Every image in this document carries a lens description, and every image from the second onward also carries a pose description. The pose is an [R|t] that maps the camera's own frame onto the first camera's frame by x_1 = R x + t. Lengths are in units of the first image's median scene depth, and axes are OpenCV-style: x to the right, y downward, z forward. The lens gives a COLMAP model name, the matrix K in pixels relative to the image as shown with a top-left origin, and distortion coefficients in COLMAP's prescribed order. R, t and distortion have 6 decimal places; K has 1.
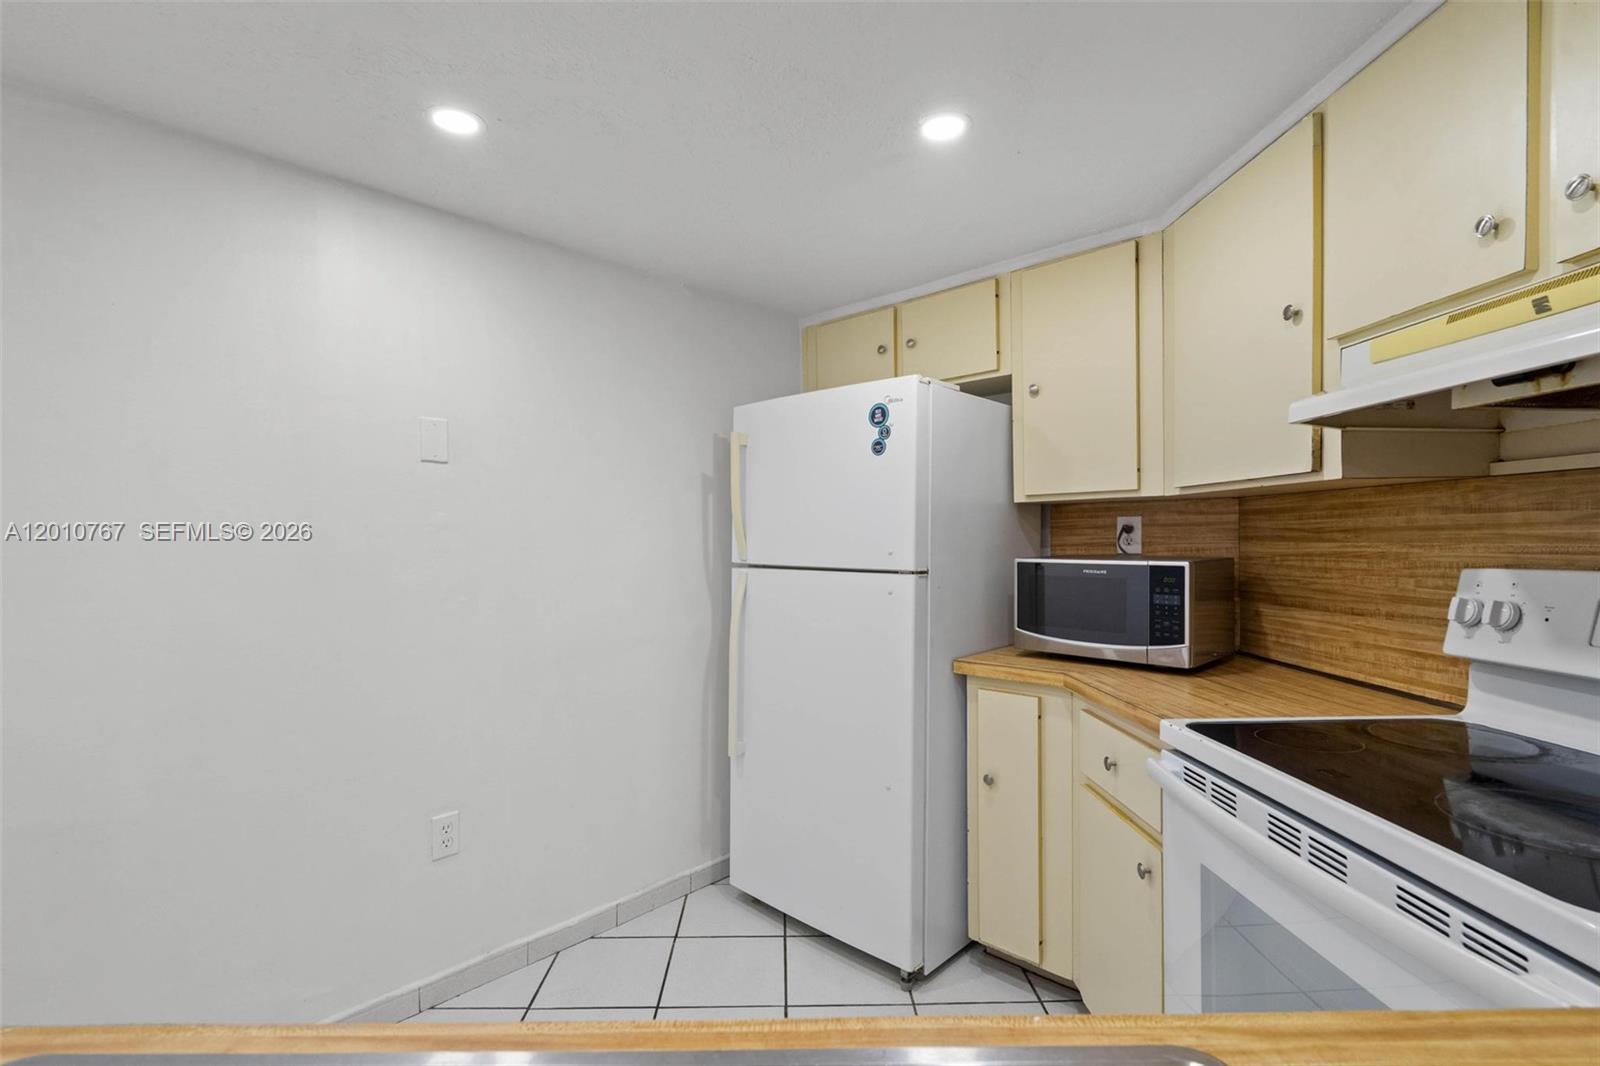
lens RADIAL K [[731.8, 0, 802.6], [0, 731.8, 554.0], [0, 0, 1]] dist [-0.002678, 0.000250]
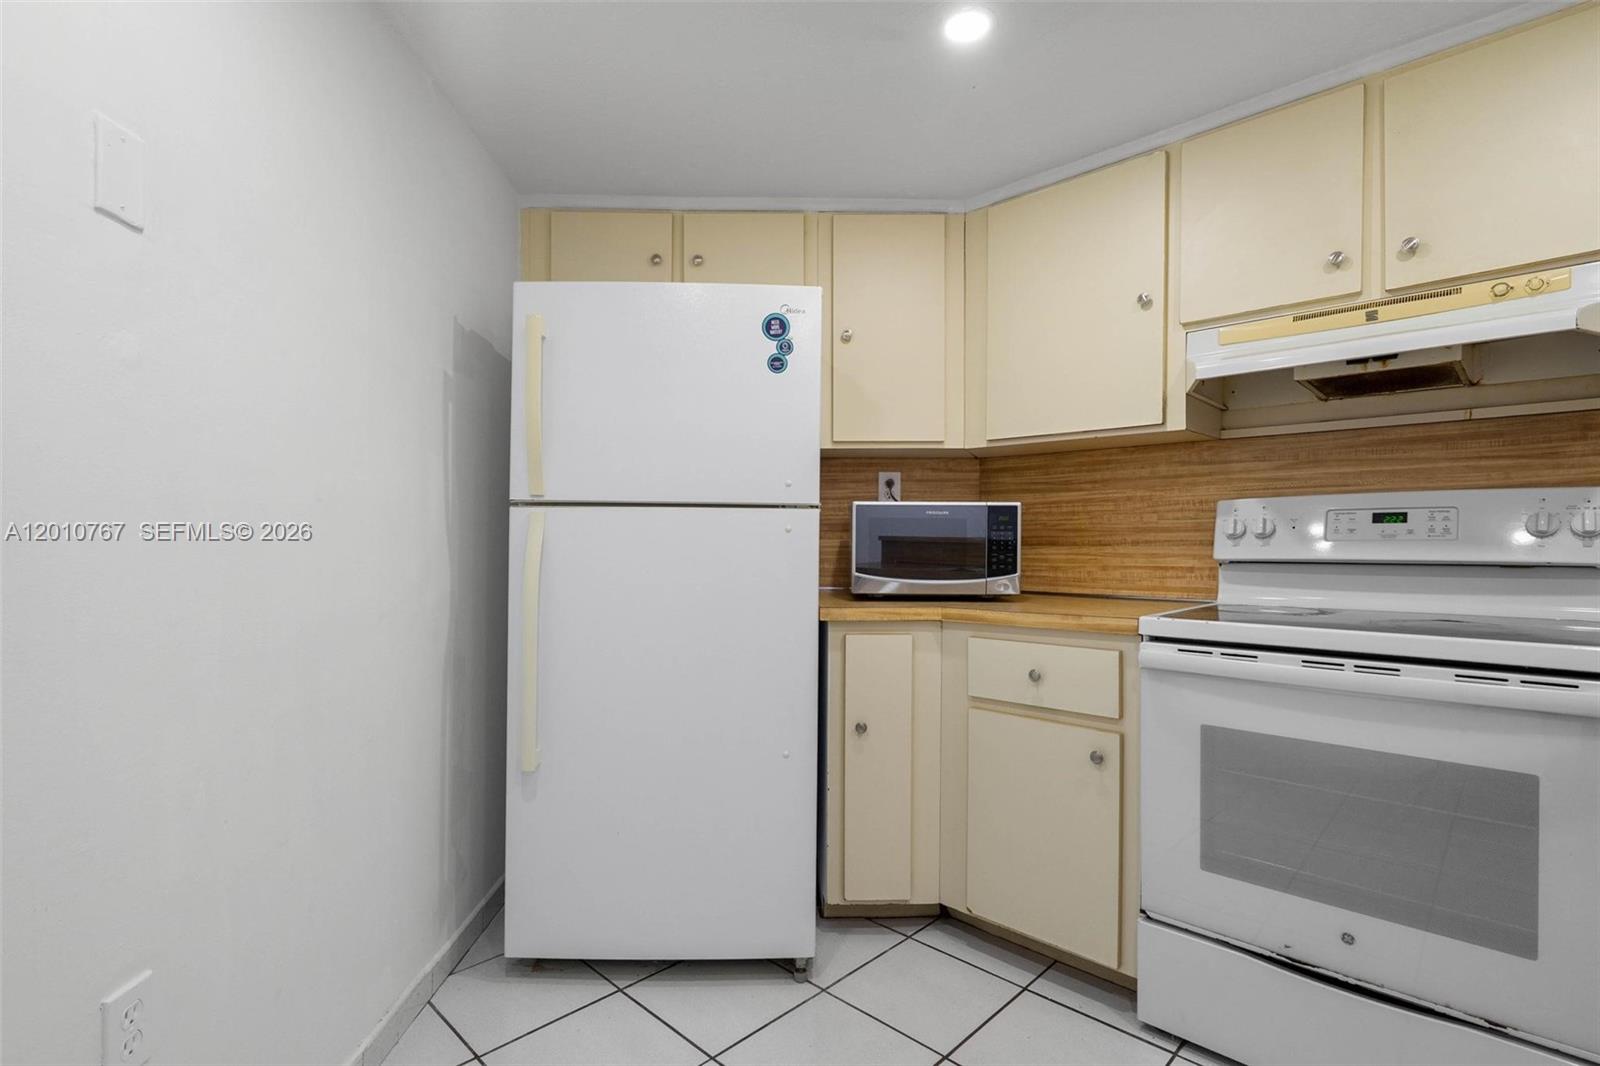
lens RADIAL K [[763.2, 0, 798.9], [0, 763.2, 548.9], [0, 0, 1]] dist [-0.002486, -0.000118]
pose [[0.714767, 0.001270, 0.699361, -0.560622], [0.007819, 0.999921, -0.009807, 0.092852], [-0.699319, 0.012478, 0.714701, 0.376622]]
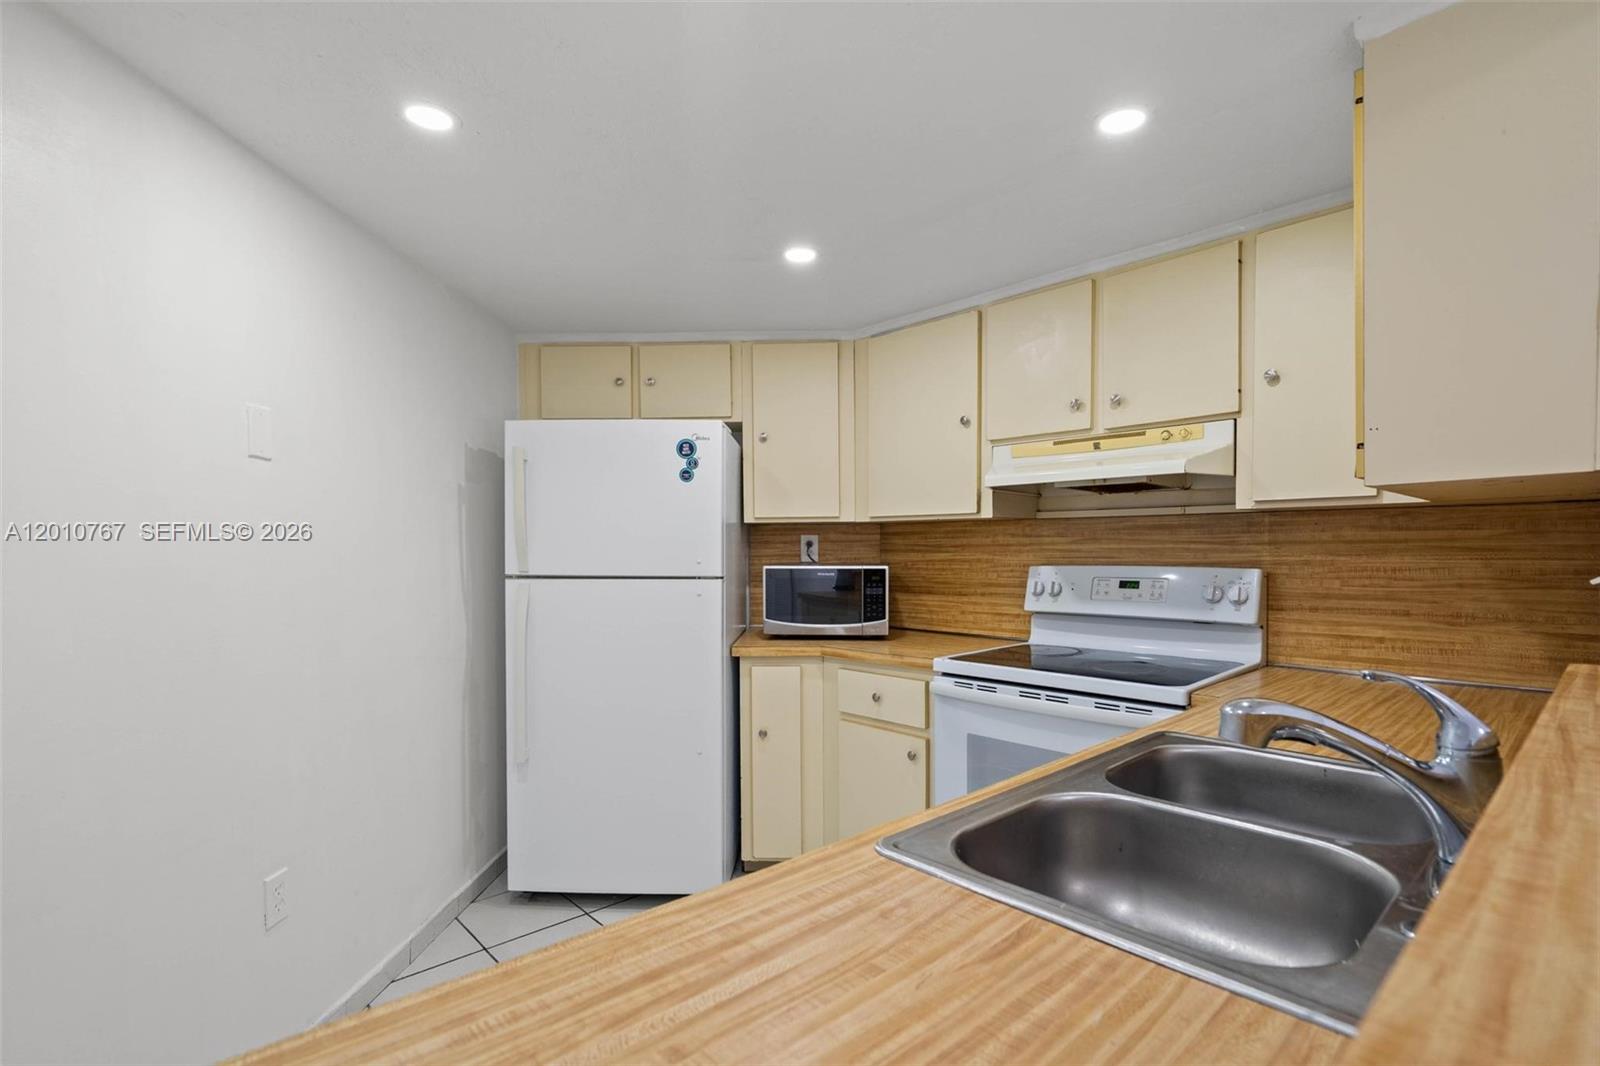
lens RADIAL K [[748.0, 0, 808.4], [0, 748.0, 580.5], [0, 0, 1]] dist [-0.002344, 0.000153]
pose [[0.745676, -0.025229, 0.665831, -0.640964], [0.013951, 0.999655, 0.022254, 0.004028], [-0.666163, -0.007305, 0.745771, -0.066052]]
